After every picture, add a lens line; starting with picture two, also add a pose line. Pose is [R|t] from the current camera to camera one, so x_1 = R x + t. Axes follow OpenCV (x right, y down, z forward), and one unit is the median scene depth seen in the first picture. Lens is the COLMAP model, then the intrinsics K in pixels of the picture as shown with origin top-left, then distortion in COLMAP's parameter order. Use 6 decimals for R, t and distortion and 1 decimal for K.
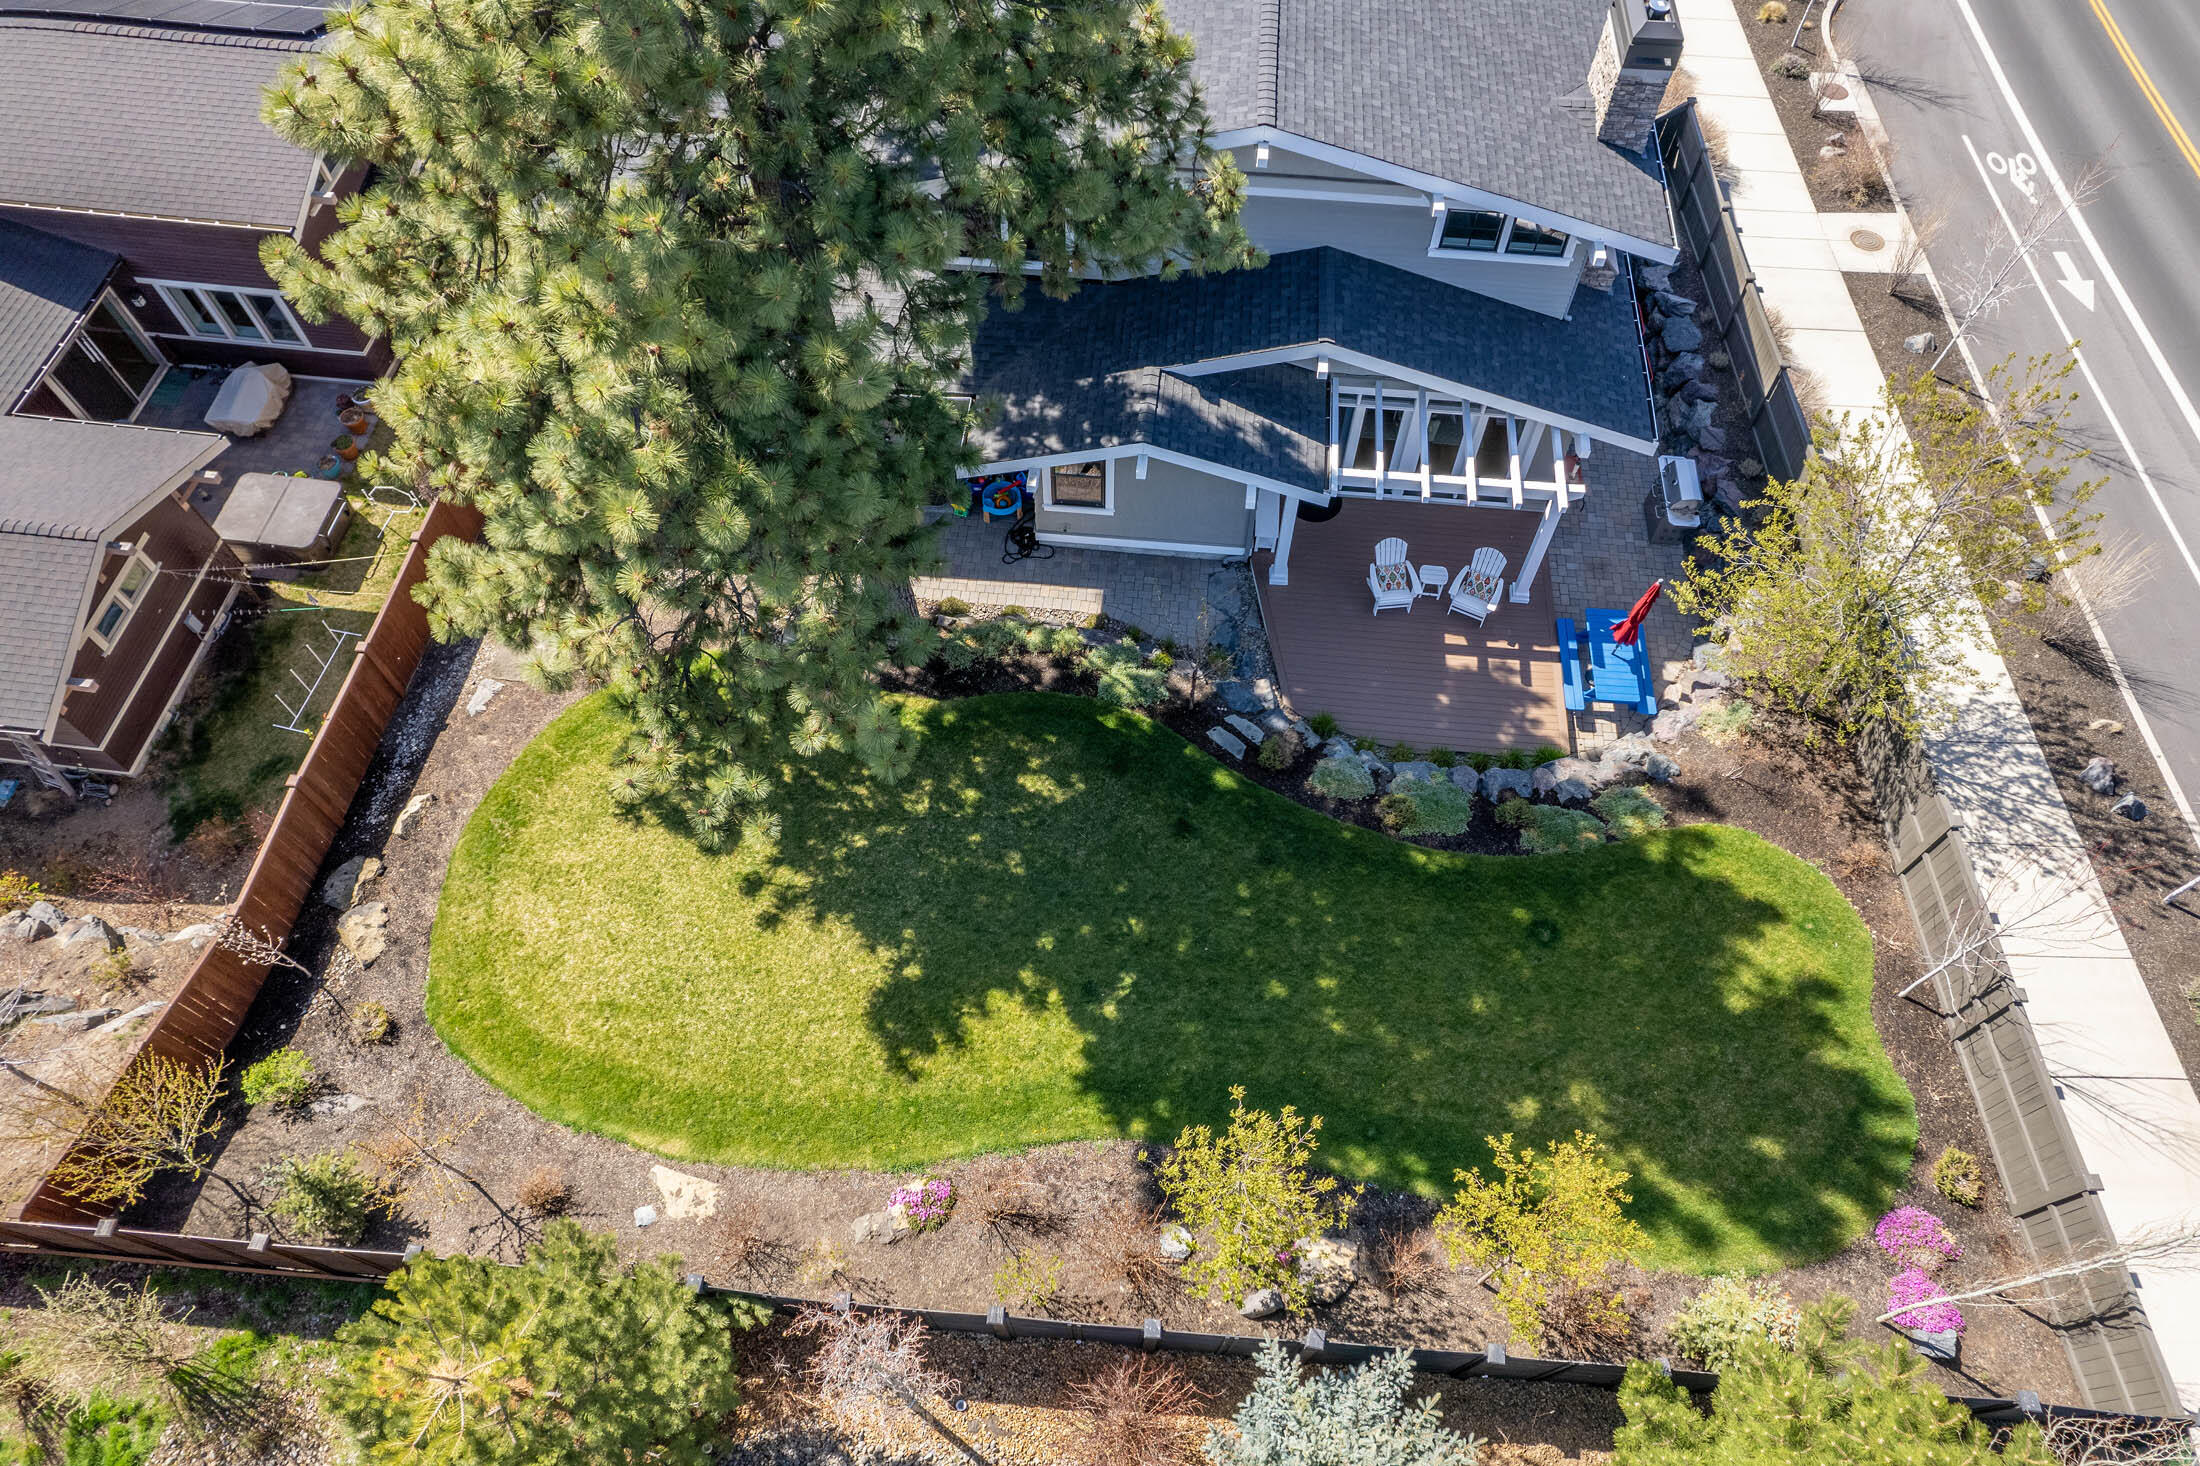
lens RADIAL K [[1397.4, 0, 1100.0], [0, 1397.4, 733.0], [0, 0, 1]] dist [-0.066483, 0.055614]
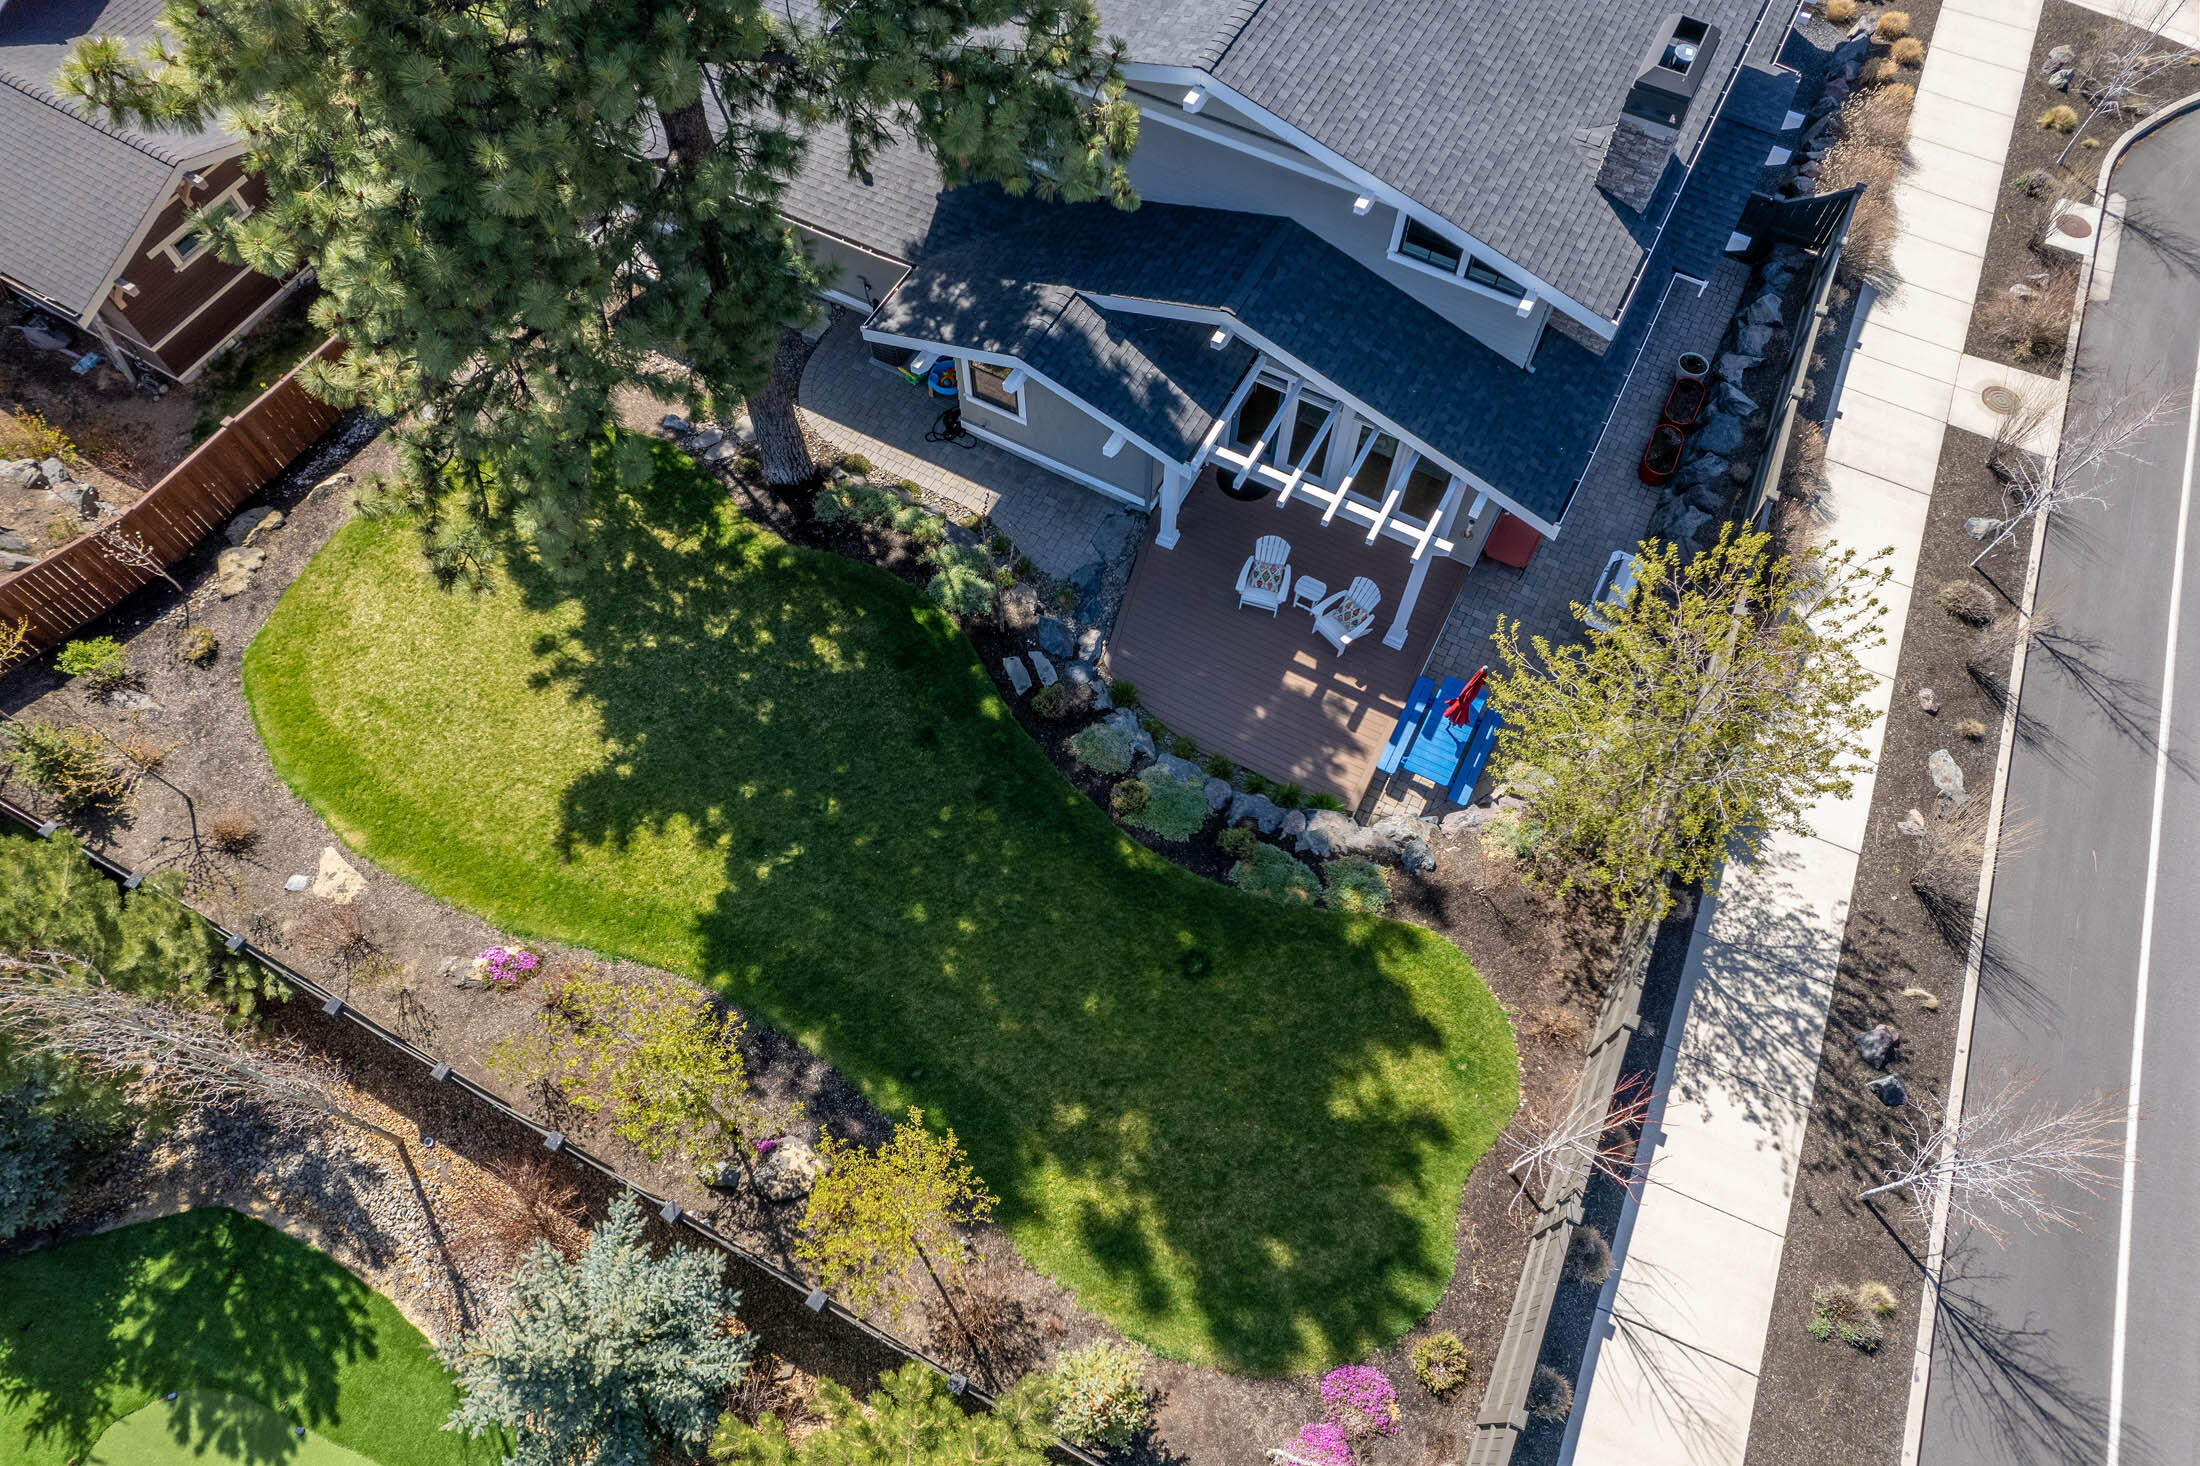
lens RADIAL K [[1397.4, 0, 1100.0], [0, 1397.4, 733.0], [0, 0, 1]] dist [-0.066483, 0.055614]
pose [[0.920612, 0.347685, -0.177730, 0.343973], [-0.334863, 0.937089, 0.098649, -0.073690], [0.200848, -0.031302, 0.979122, 0.038391]]
